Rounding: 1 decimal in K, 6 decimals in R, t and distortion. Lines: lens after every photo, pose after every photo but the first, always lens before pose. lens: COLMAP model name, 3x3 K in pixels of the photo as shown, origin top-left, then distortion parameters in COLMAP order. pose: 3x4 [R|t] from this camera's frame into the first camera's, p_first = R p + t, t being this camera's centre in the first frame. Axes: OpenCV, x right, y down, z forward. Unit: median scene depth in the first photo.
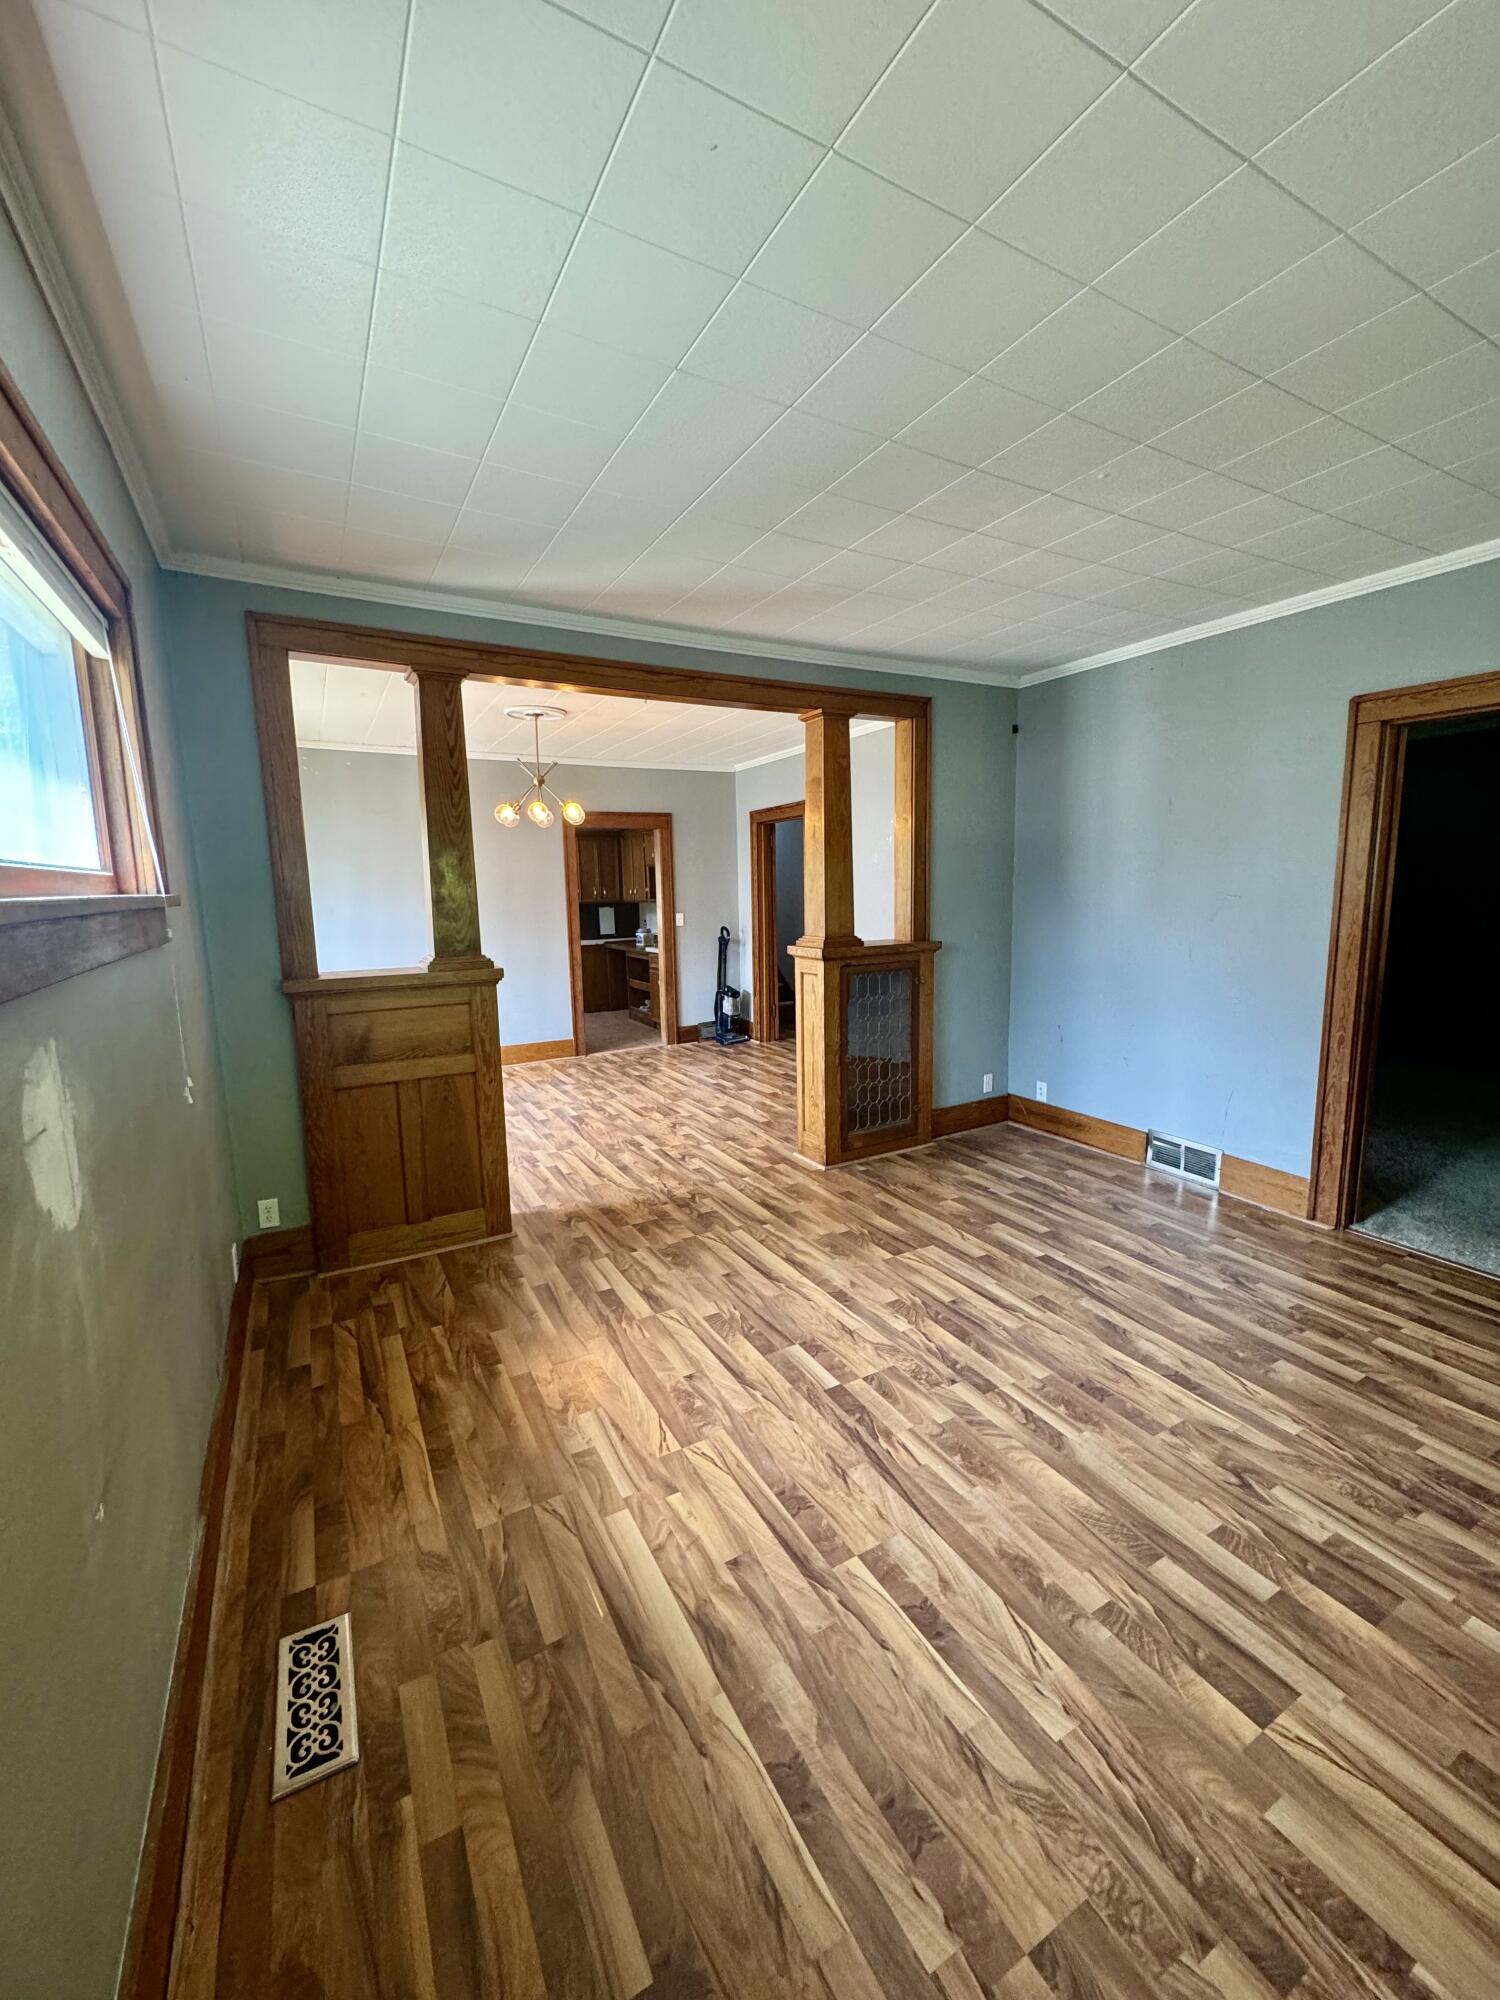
lens RADIAL K [[797.0, 0, 747.9], [0, 797.0, 1002.7], [0, 0, 1]] dist [-0.003426, 0.001155]
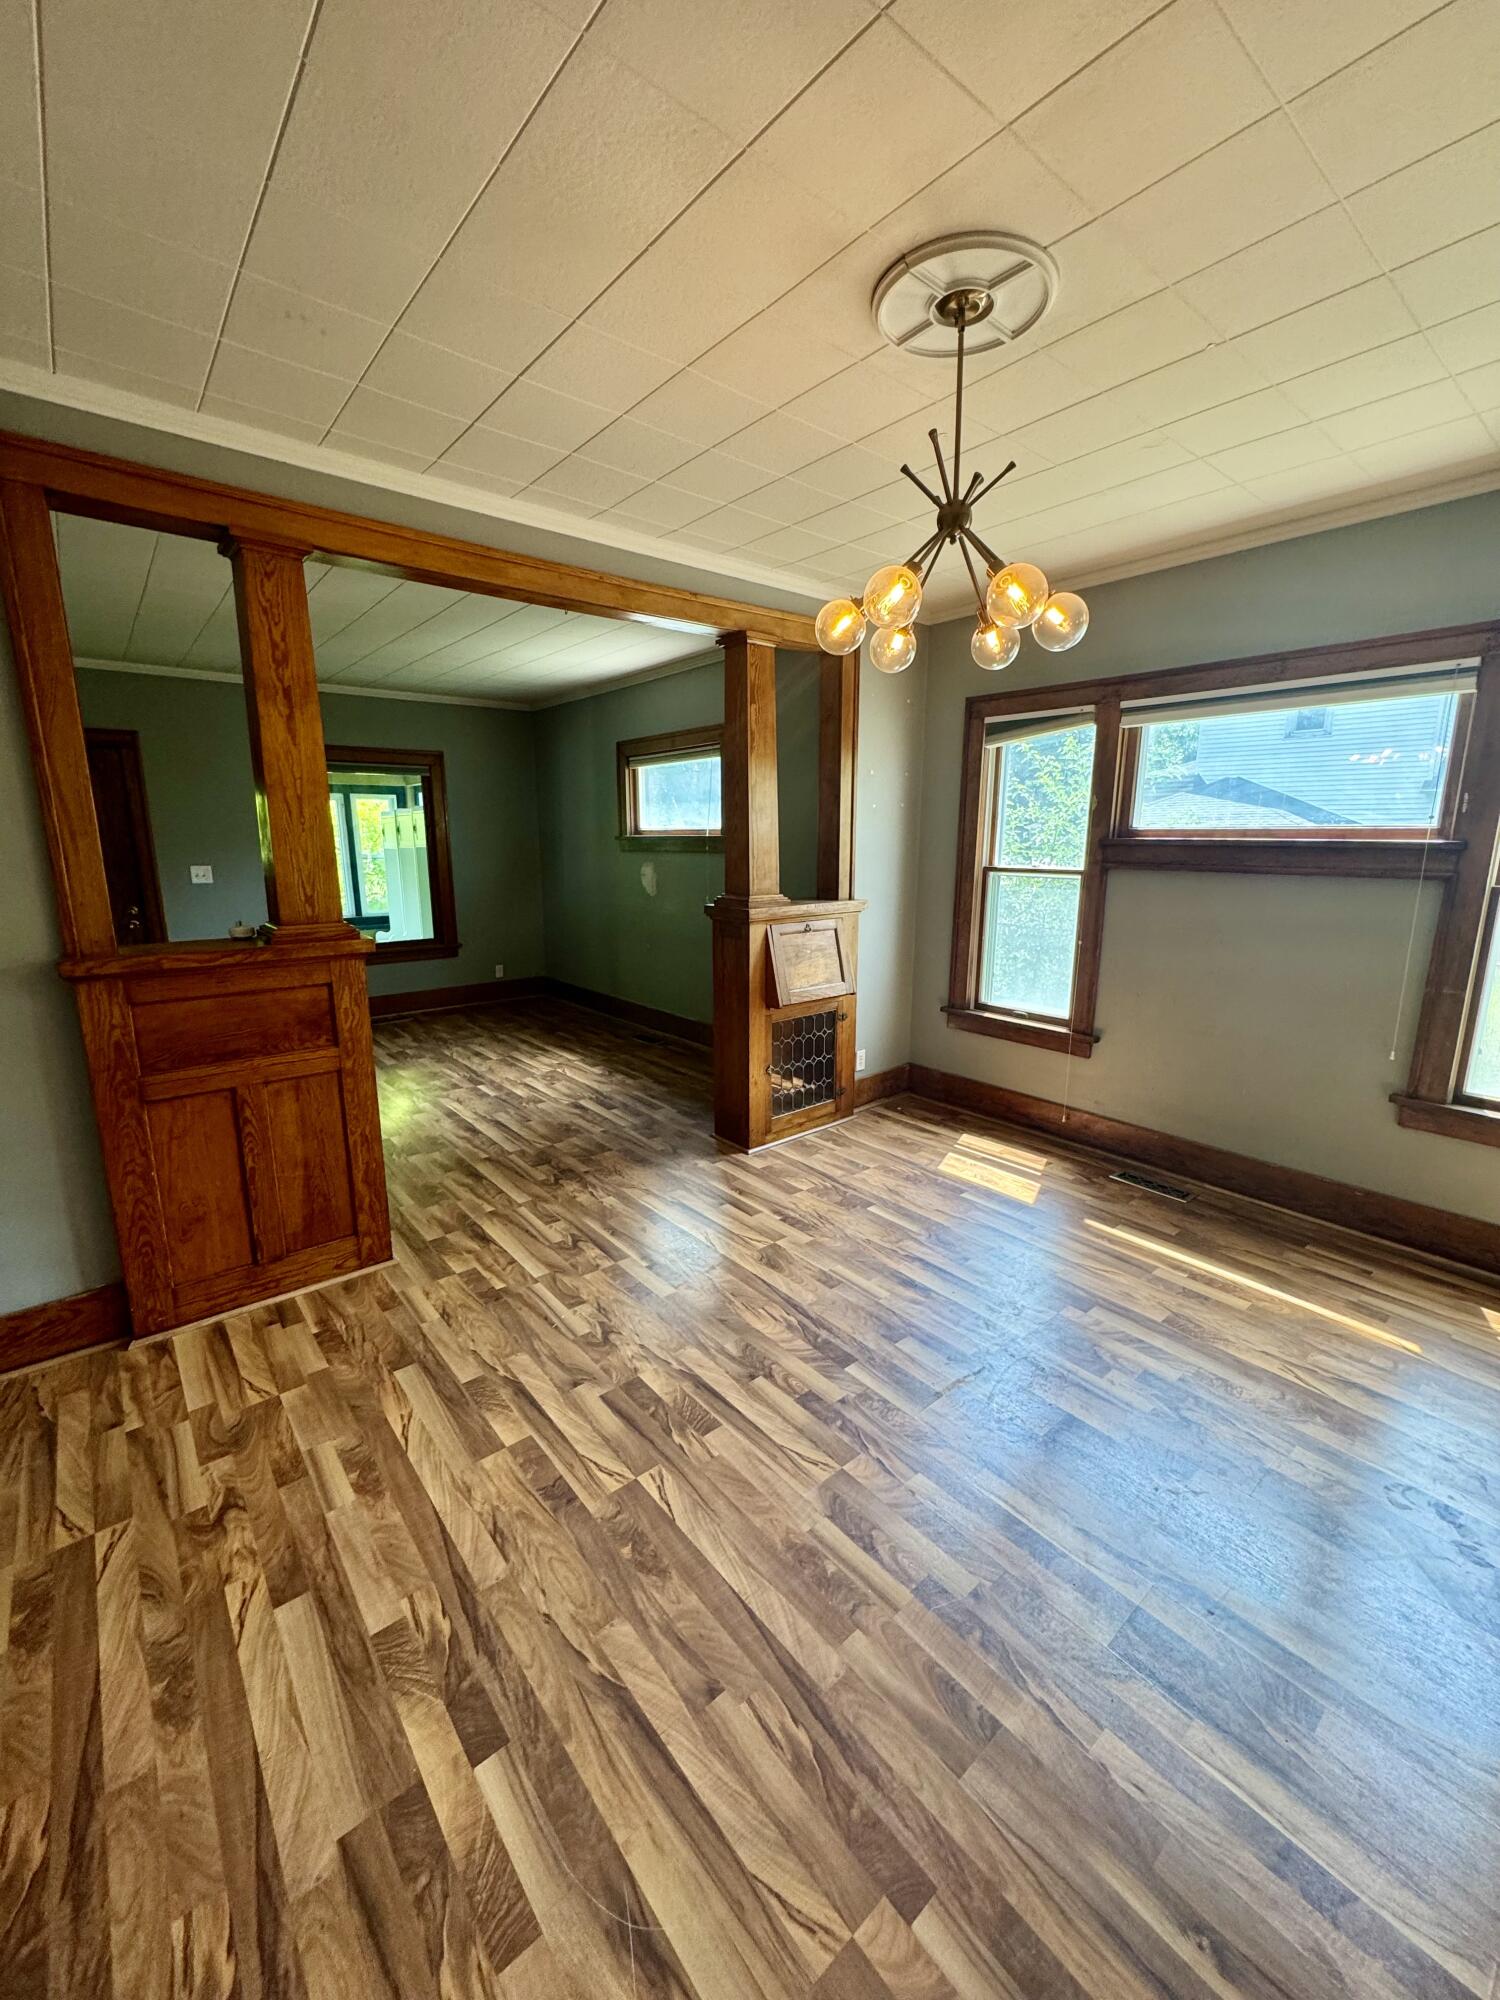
lens RADIAL K [[797.0, 0, 751.9], [0, 797.0, 993.8], [0, 0, 1]] dist [-0.003426, 0.001155]
pose [[-0.981644, 0.057211, -0.181940, -0.133900], [-0.007736, 0.941220, 0.337706, -0.267053], [0.190566, 0.332914, -0.923500, 1.806866]]
